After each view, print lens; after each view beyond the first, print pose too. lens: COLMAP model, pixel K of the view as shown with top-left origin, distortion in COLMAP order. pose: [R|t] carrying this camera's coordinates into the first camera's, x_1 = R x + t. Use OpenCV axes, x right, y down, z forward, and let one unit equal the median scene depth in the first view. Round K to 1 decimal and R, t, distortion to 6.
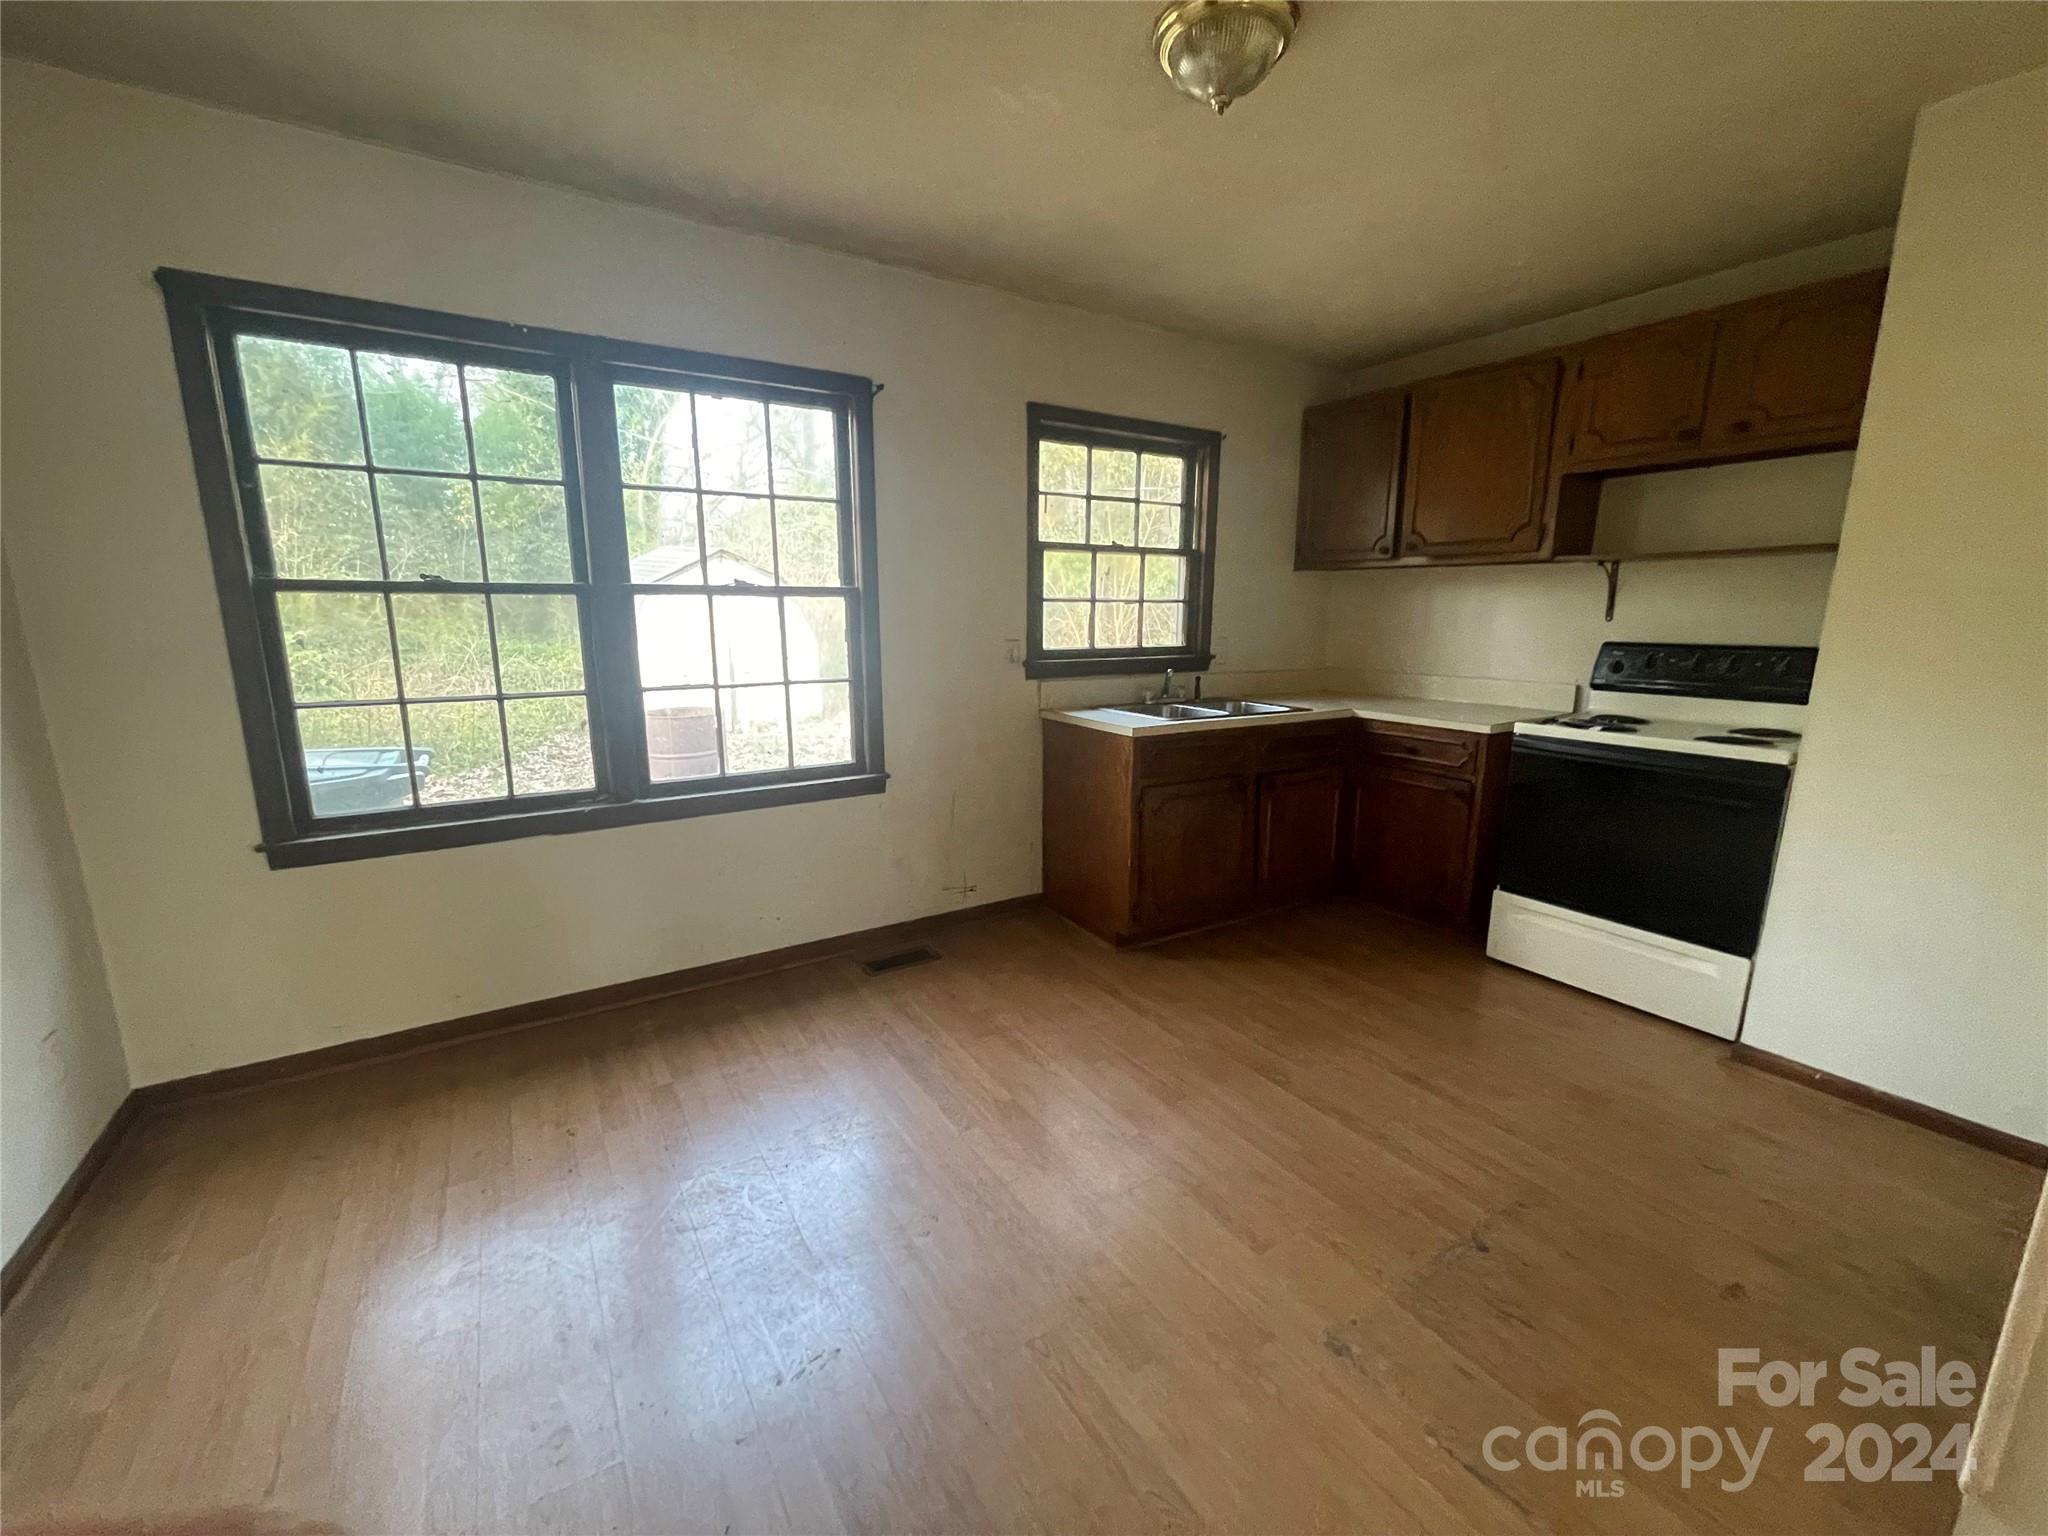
lens RADIAL K [[822.4, 0, 1025.9], [0, 822.4, 771.7], [0, 0, 1]] dist [-0.001039, 0.000187]
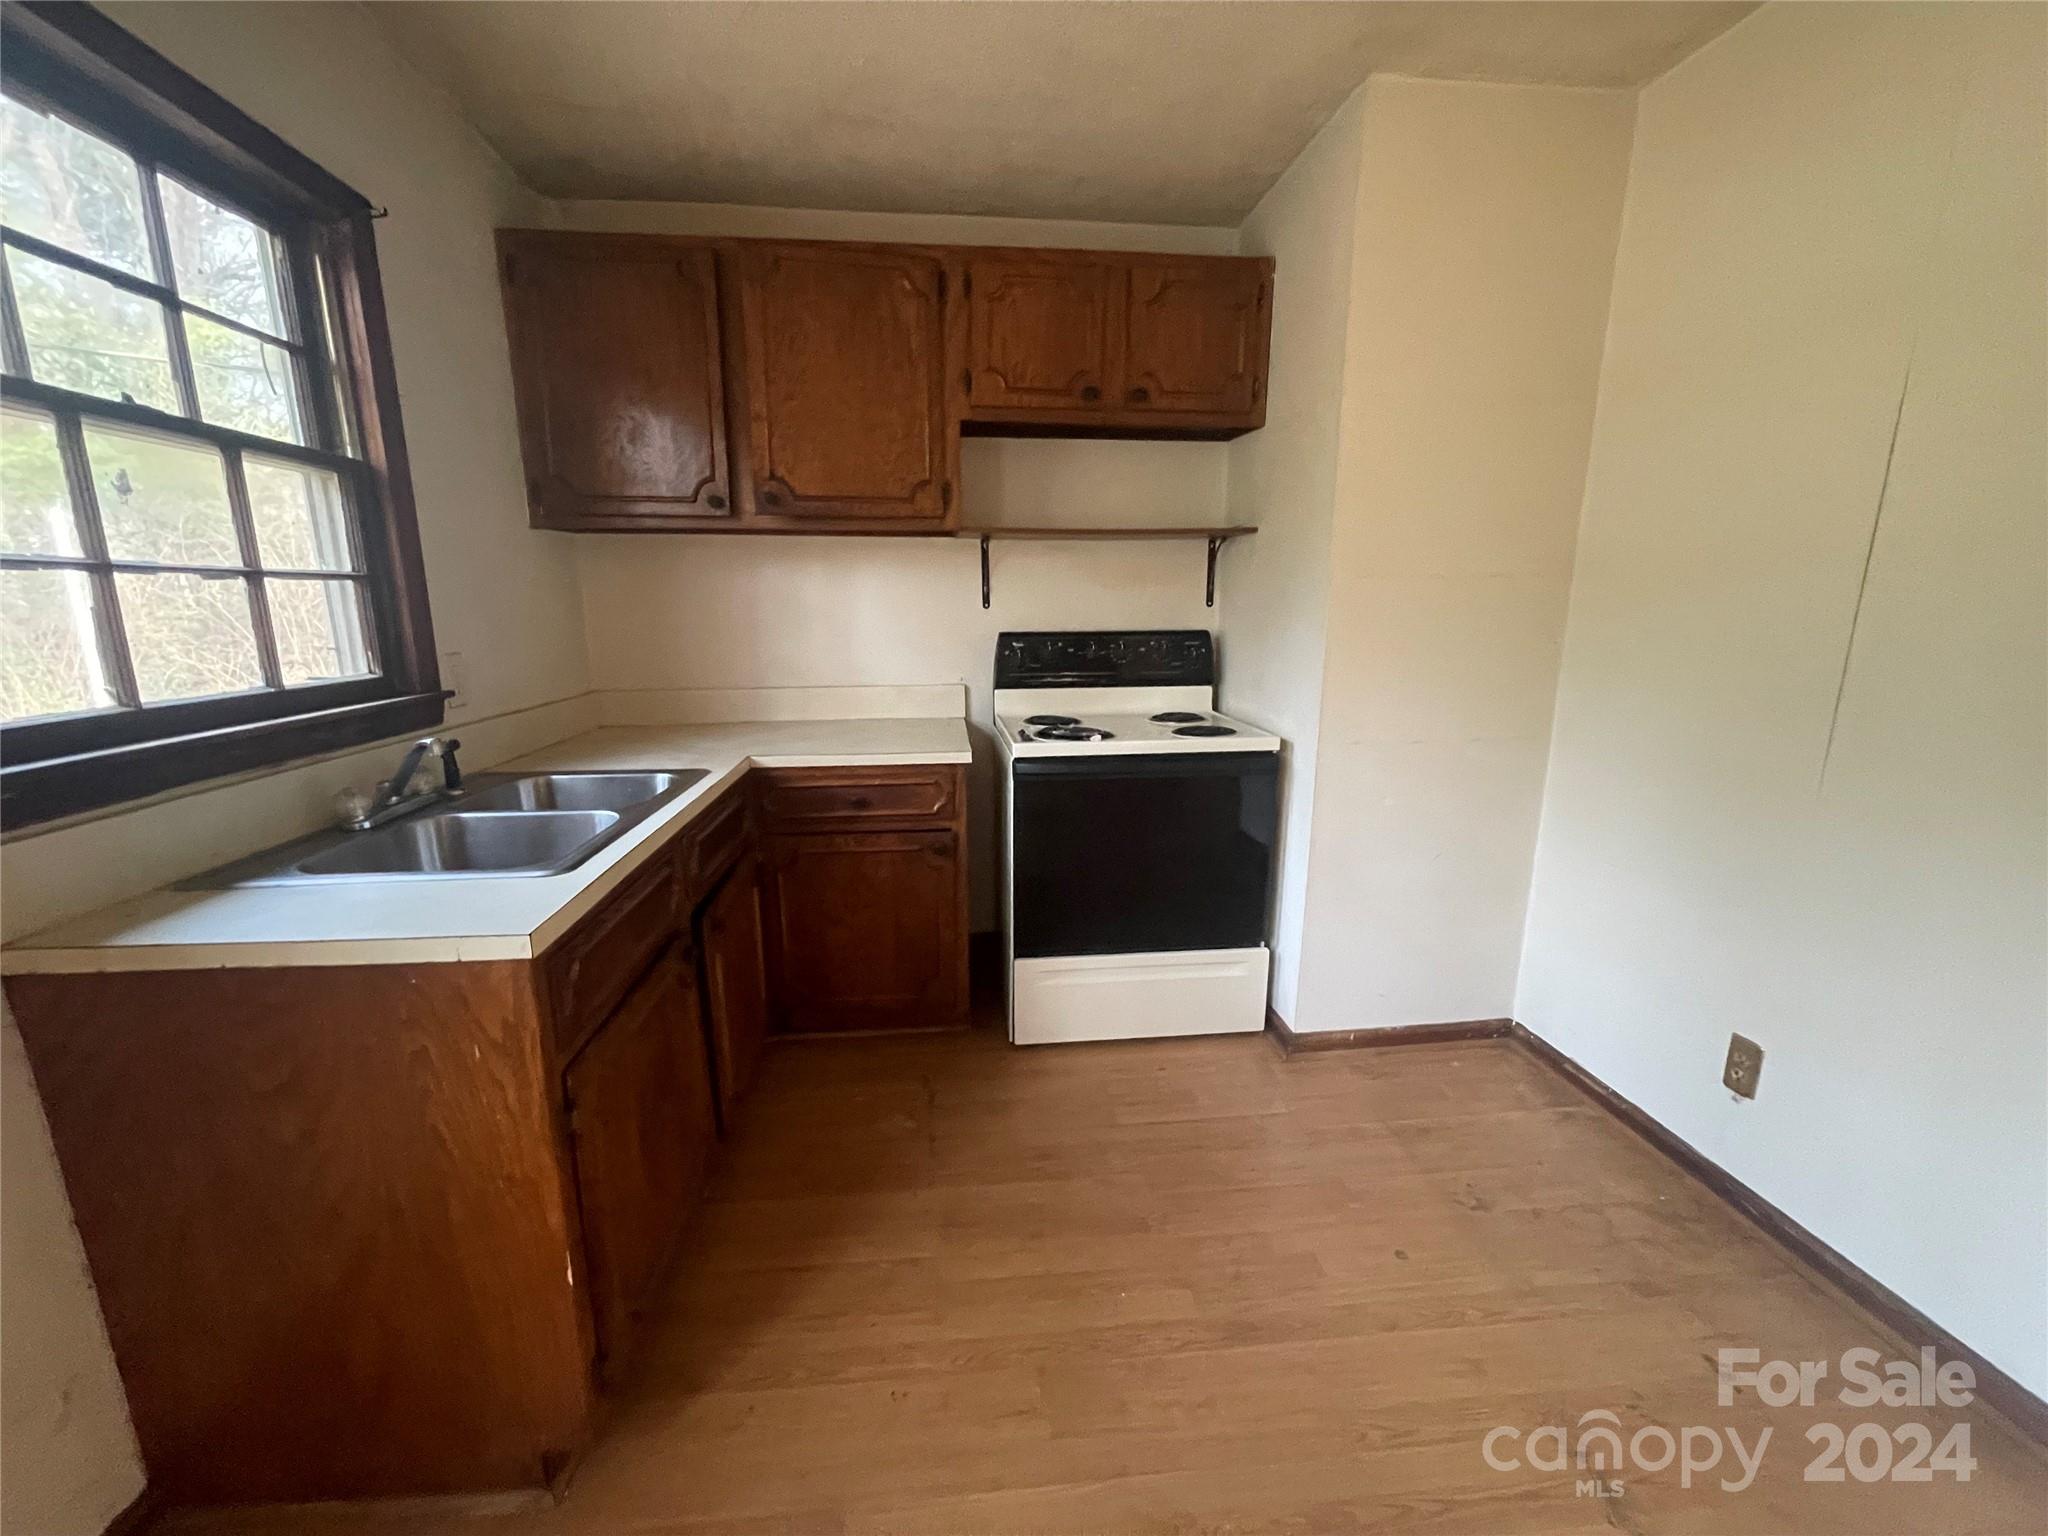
lens RADIAL K [[822.4, 0, 1022.7], [0, 822.4, 775.0], [0, 0, 1]] dist [-0.001039, 0.000187]
pose [[0.453904, -0.188397, 0.870906, -0.059155], [0.176382, 0.977050, 0.119430, -0.112874], [-0.873419, 0.099402, 0.476716, 0.593346]]
